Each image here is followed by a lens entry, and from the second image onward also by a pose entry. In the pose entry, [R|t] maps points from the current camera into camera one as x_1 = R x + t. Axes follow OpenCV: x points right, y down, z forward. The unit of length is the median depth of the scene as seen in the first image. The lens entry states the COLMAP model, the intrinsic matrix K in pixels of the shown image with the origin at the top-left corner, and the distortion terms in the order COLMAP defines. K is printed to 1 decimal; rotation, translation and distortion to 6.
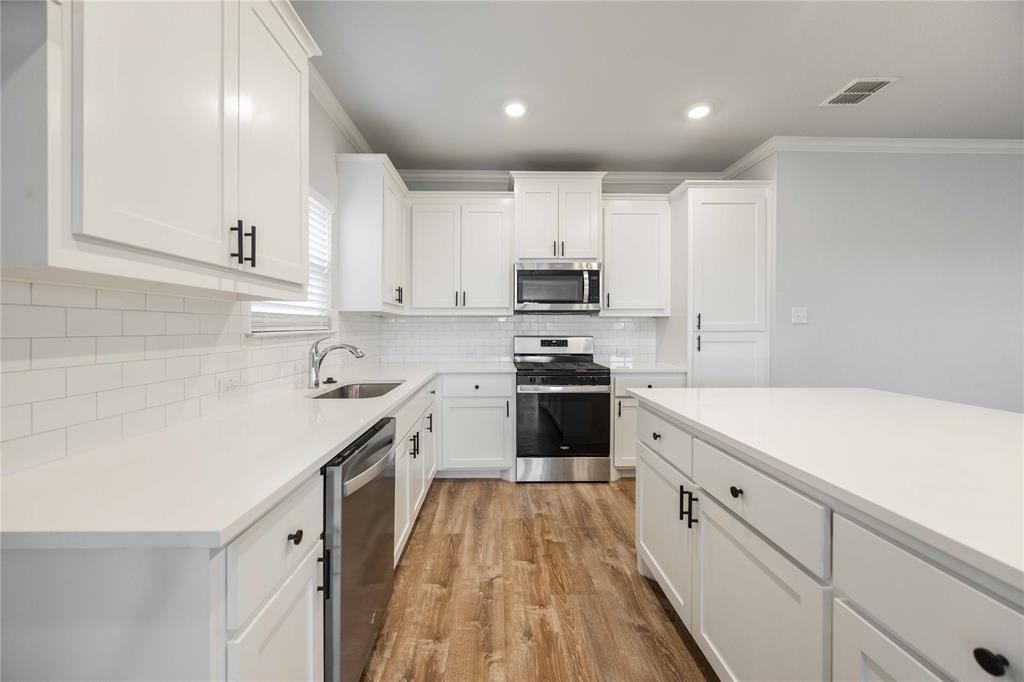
lens RADIAL K [[394.9, 0, 504.8], [0, 394.9, 326.9], [0, 0, 1]] dist [0.001180, 0.000102]
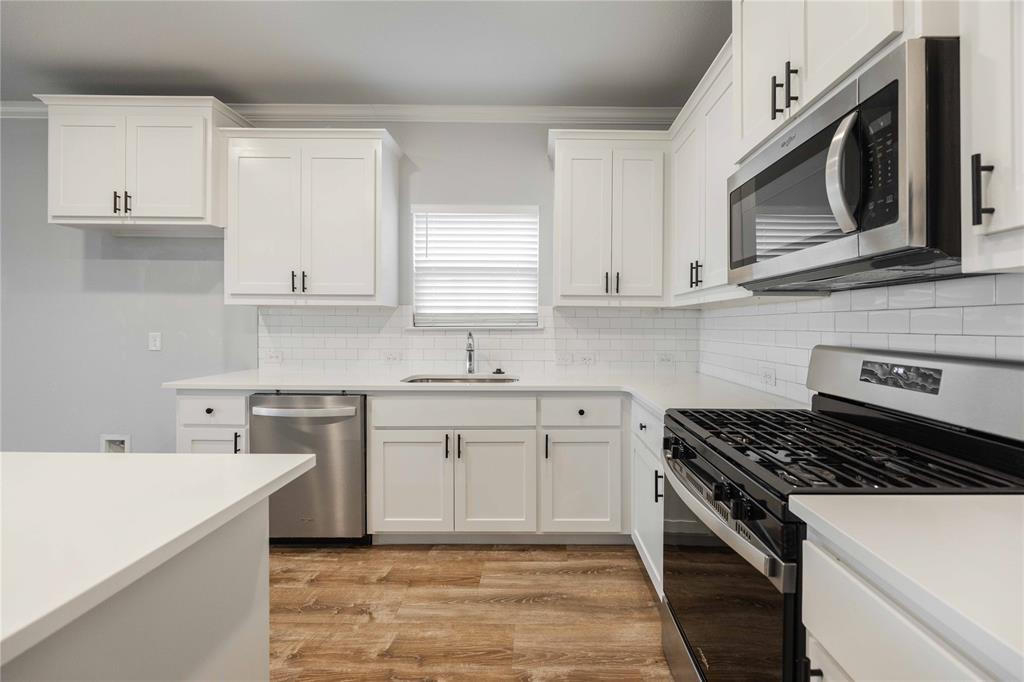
lens RADIAL K [[402.0, 0, 542.3], [0, 402.0, 323.3], [0, 0, 1]] dist [-0.001330, -0.000119]
pose [[-0.020036, -0.003827, -0.999792, 0.562719], [-0.003733, 0.999986, -0.003753, 0.003003], [0.999792, 0.003657, -0.020050, 0.930379]]
